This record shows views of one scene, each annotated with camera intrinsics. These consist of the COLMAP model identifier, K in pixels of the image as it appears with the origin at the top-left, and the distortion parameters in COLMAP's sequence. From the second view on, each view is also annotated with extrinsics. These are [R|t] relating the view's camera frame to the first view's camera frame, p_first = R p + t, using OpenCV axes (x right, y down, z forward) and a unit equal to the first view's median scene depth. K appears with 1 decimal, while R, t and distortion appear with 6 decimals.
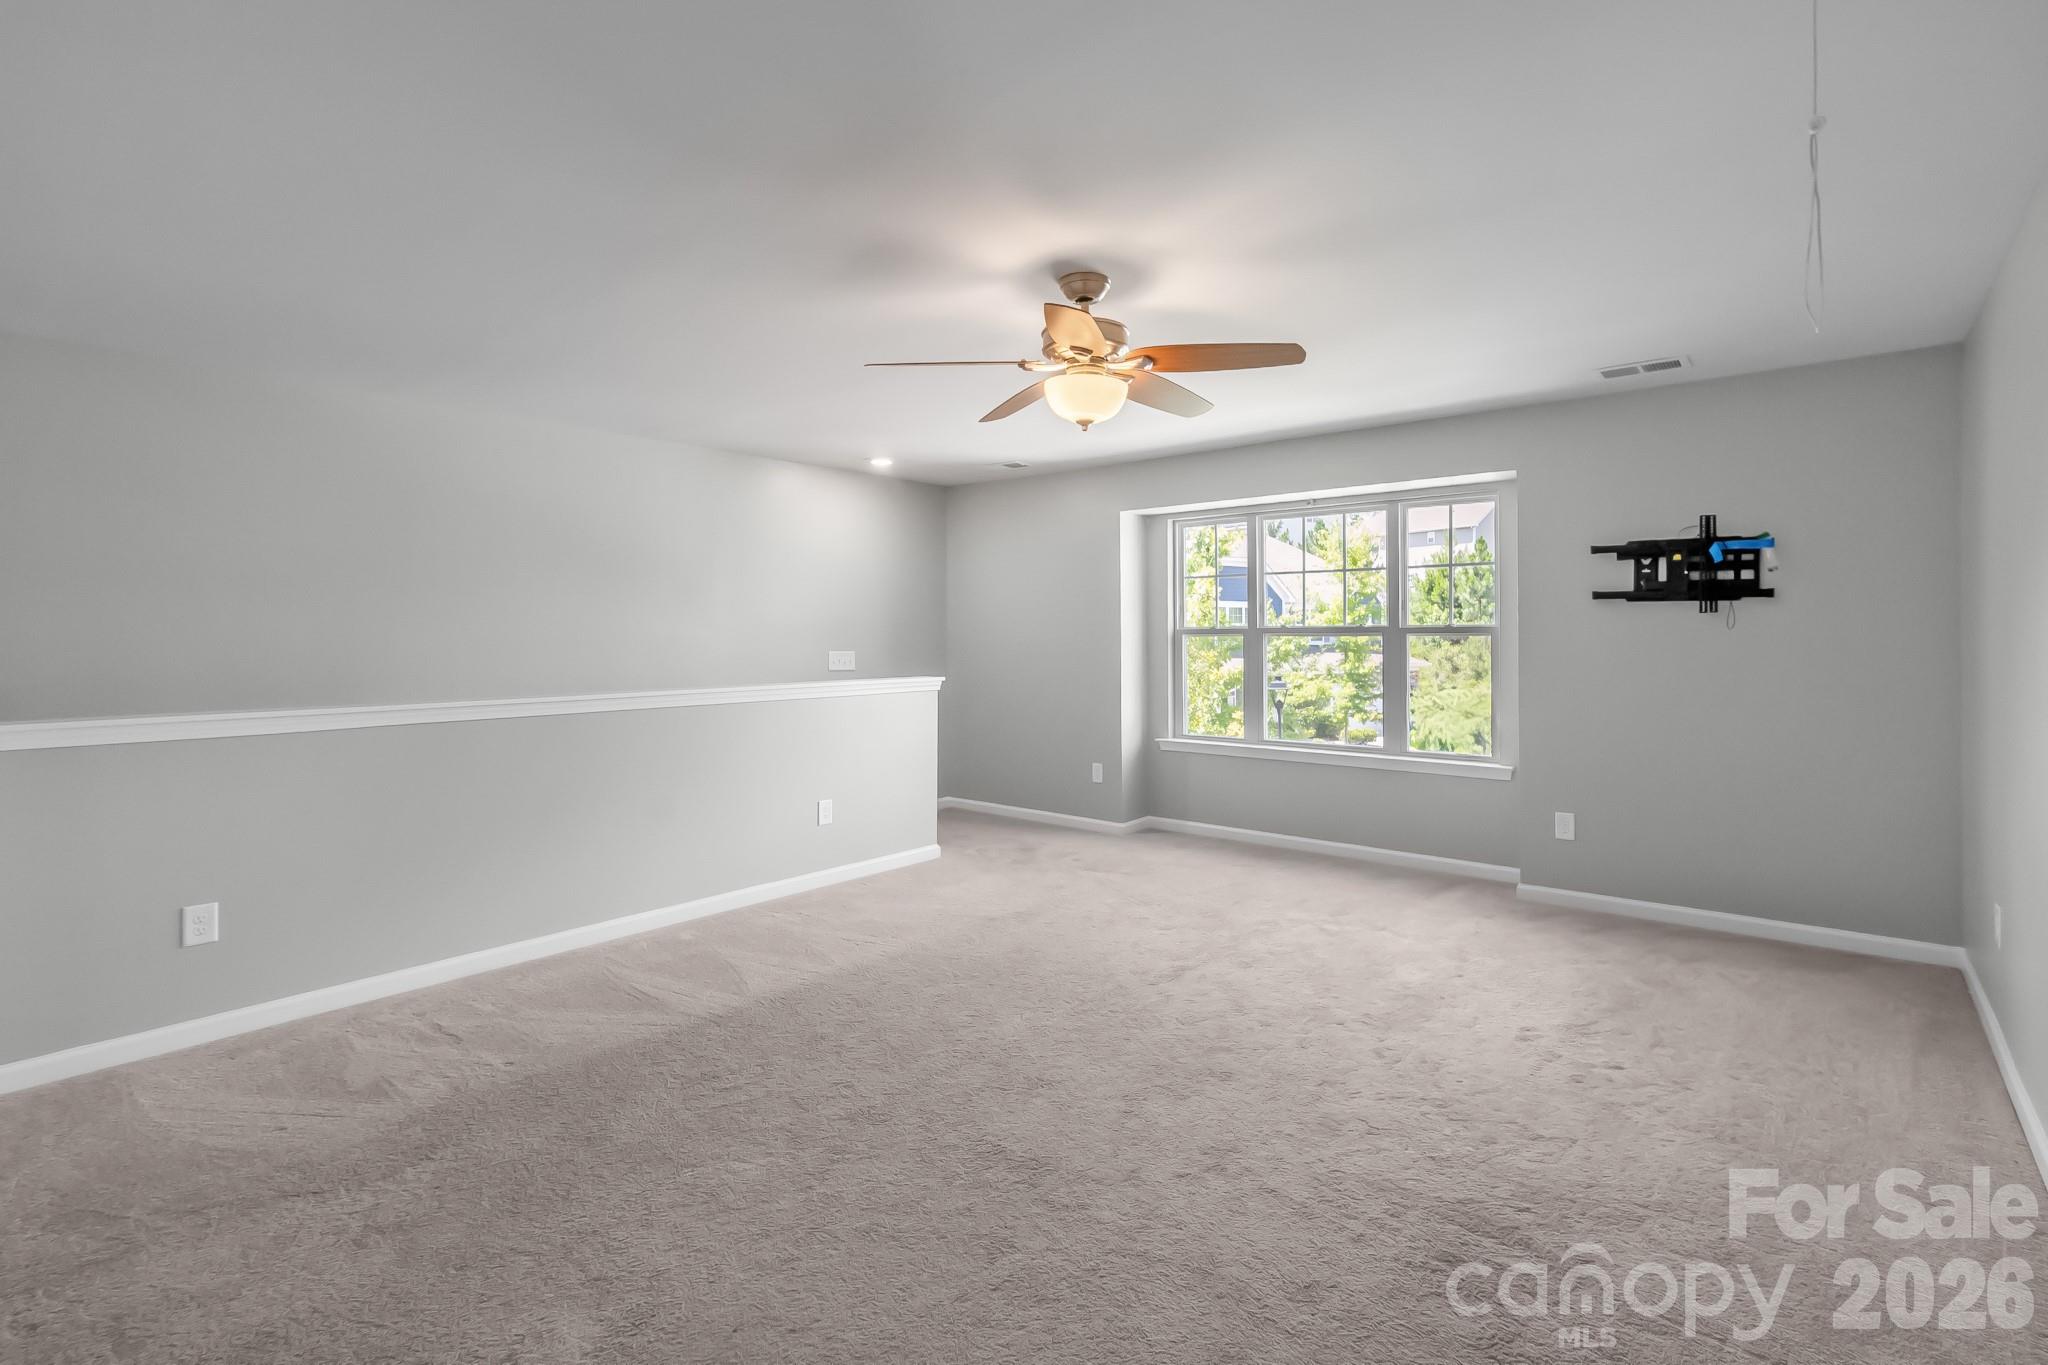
lens RADIAL K [[893.7, 0, 1024.4], [0, 893.7, 639.8], [0, 0, 1]] dist [0.000493, -0.000008]
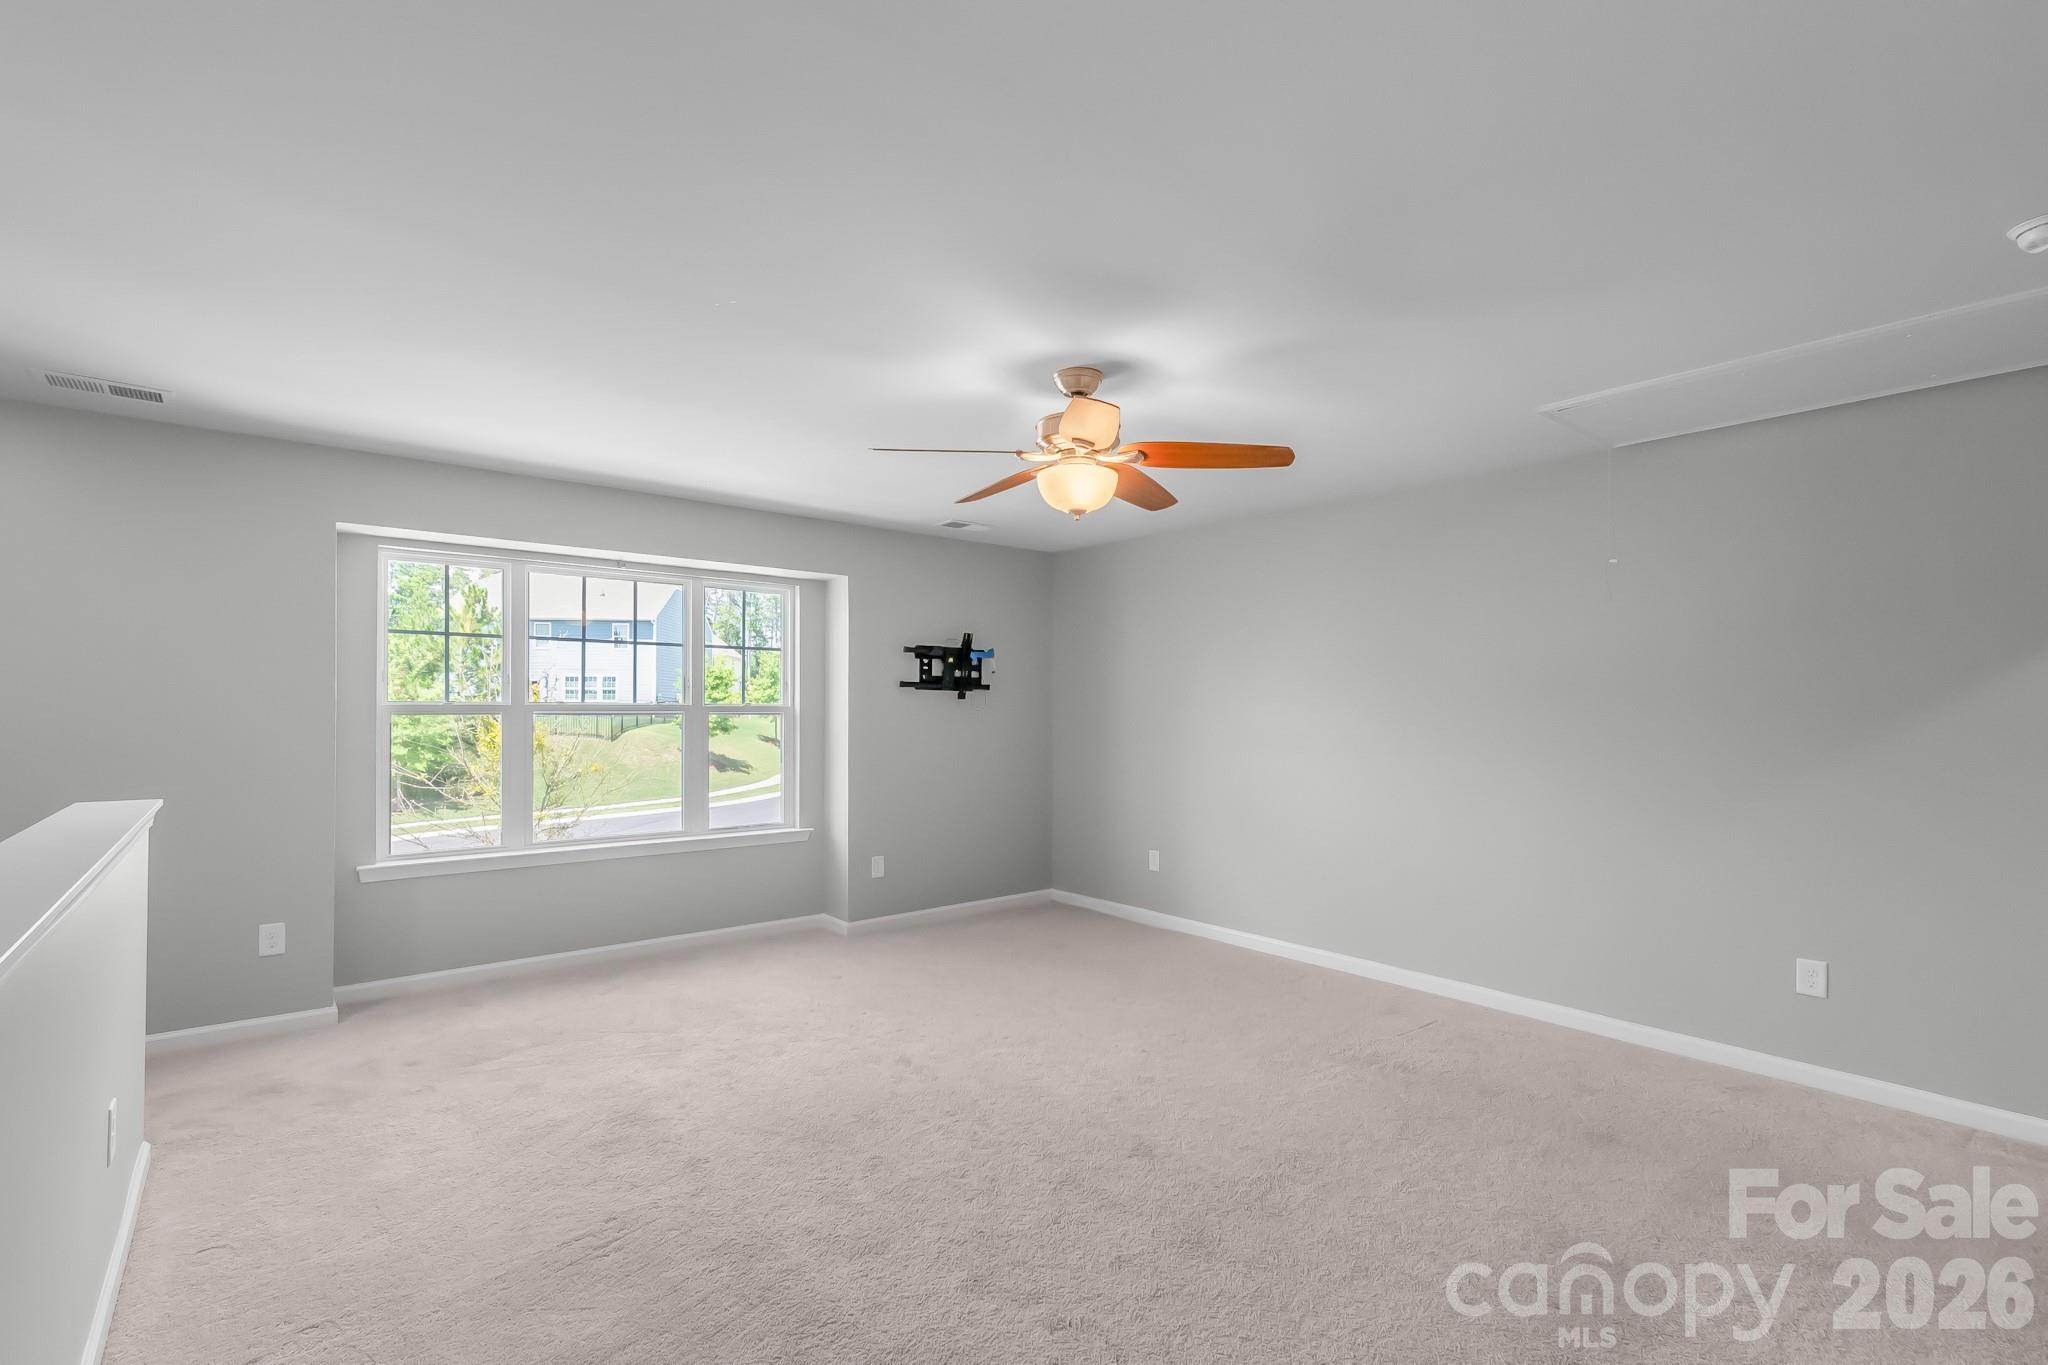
lens RADIAL K [[930.8, 0, 1030.6], [0, 930.8, 688.5], [0, 0, 1]] dist [0.000560, -0.000499]
pose [[0.201701, 0.024732, 0.979135, -0.666880], [-0.000922, 0.999685, -0.025061, -0.009532], [-0.979447, 0.004152, 0.201660, 0.555168]]
